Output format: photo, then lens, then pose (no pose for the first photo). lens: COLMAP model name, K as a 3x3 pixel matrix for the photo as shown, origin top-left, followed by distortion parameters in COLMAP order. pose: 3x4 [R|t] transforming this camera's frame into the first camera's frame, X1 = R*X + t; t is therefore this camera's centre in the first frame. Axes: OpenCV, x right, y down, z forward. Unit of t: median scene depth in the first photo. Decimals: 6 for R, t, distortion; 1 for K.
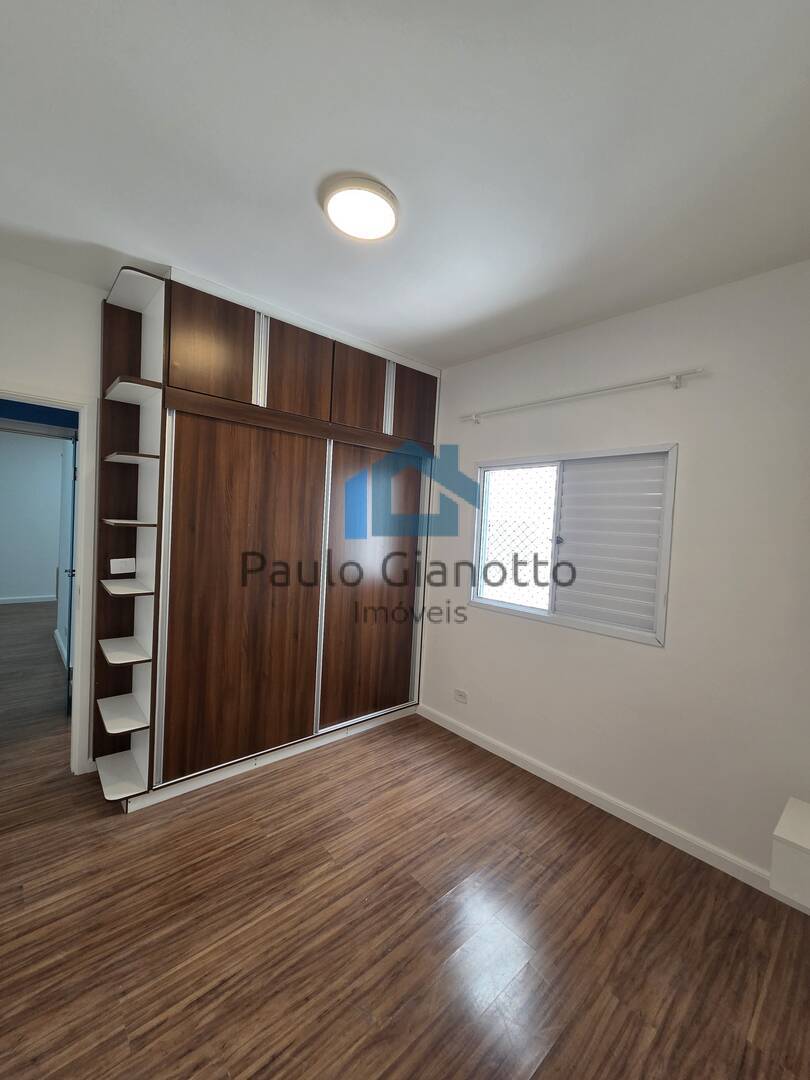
lens RADIAL K [[441.8, 0, 406.5], [0, 441.8, 537.1], [0, 0, 1]] dist [0.003958, -0.001349]
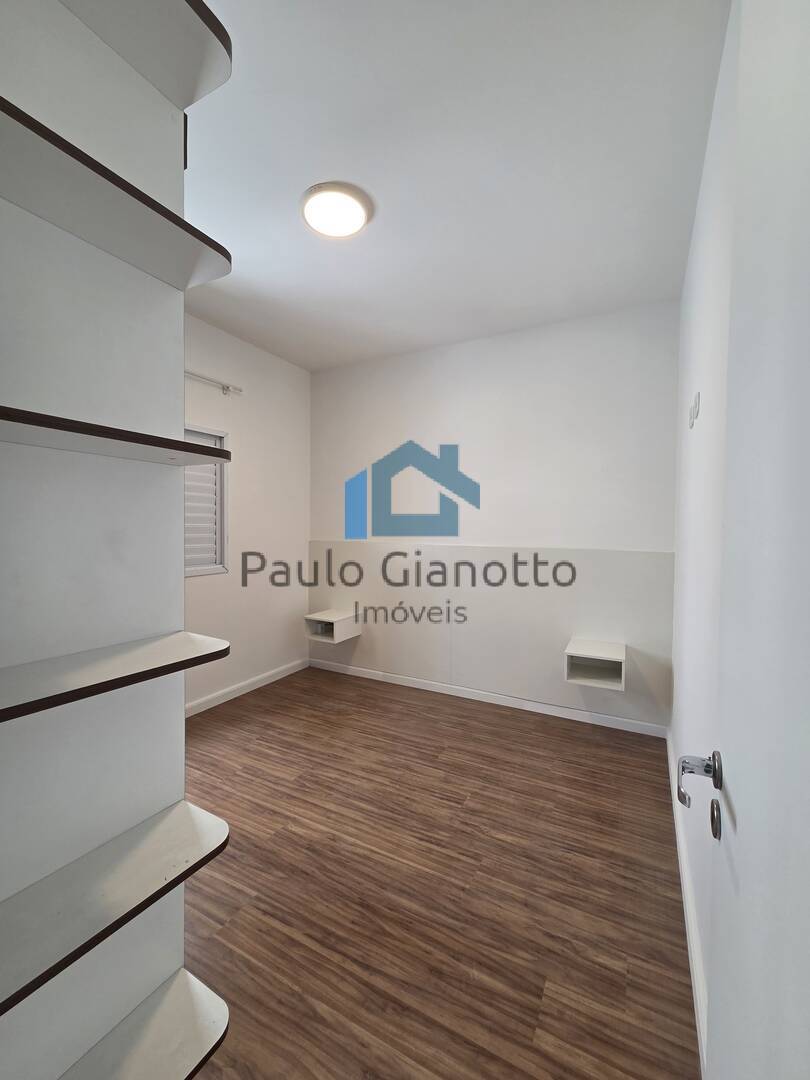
lens RADIAL K [[441.8, 0, 412.6], [0, 441.8, 535.1], [0, 0, 1]] dist [0.003958, -0.001349]
pose [[-0.349563, -0.076999, 0.933743, -1.449814], [-0.001357, 0.996658, 0.081679, 0.008545], [-0.936912, 0.027285, -0.348499, 1.359507]]
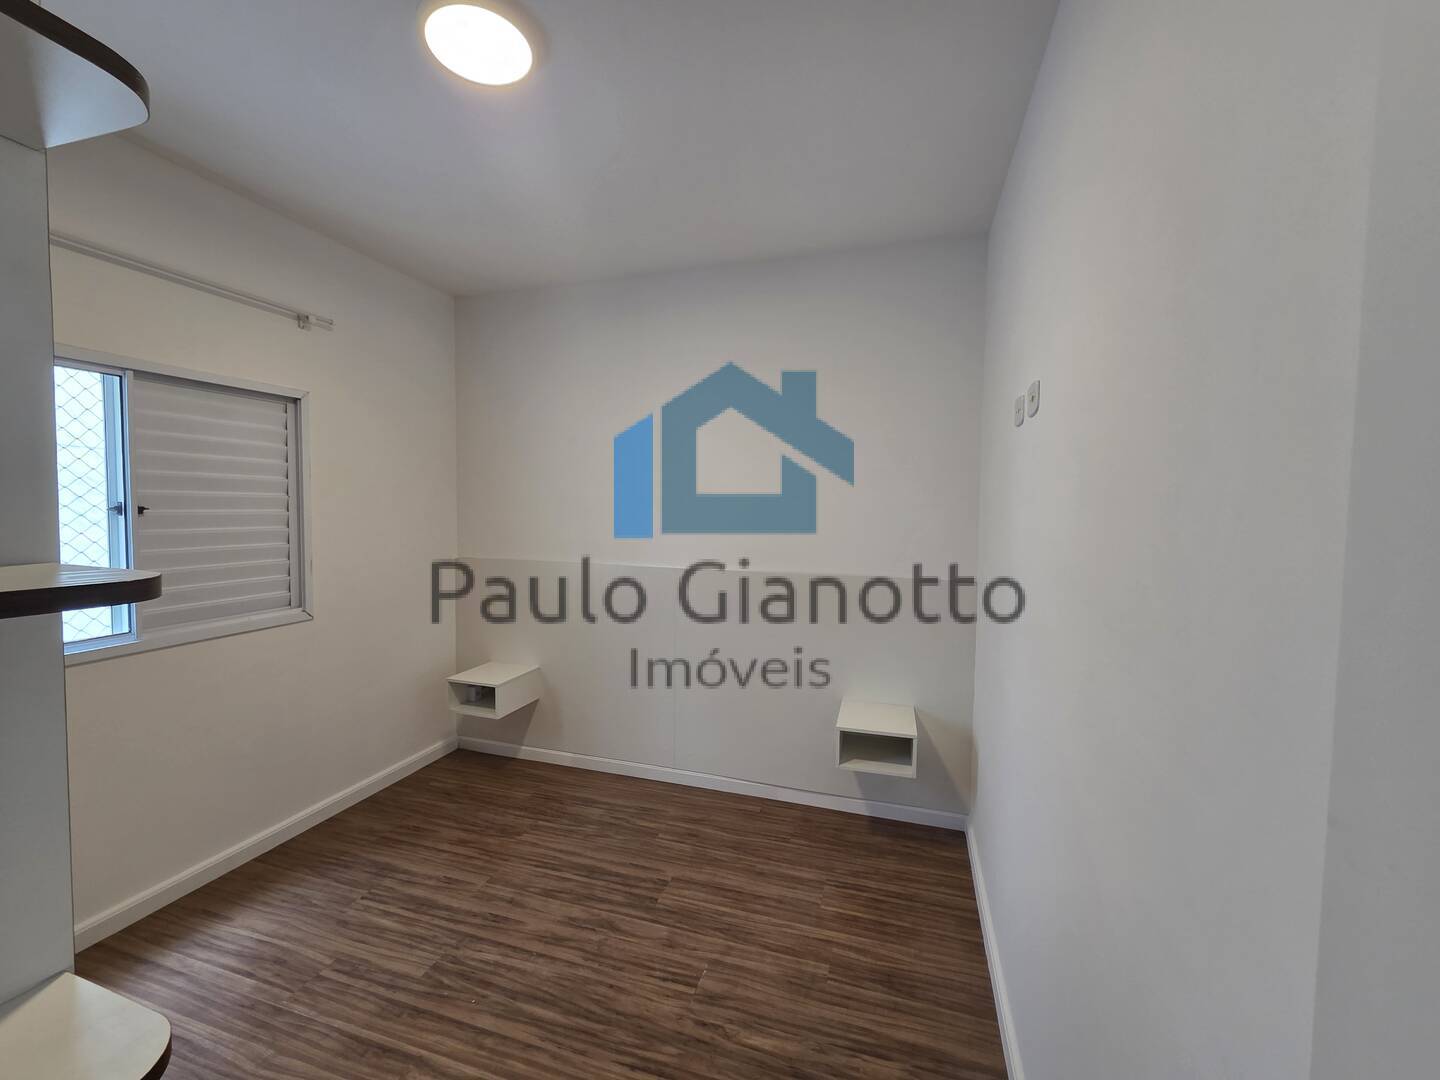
lens RADIAL K [[589.0, 0, 722.7], [0, 589.0, 531.6], [0, 0, 1]] dist [0.003958, -0.001349]
pose [[-0.510229, -0.096026, 0.854661, -1.256165], [-0.015848, 0.994628, 0.102291, -0.095350], [-0.859893, 0.038647, -0.509010, 1.290810]]
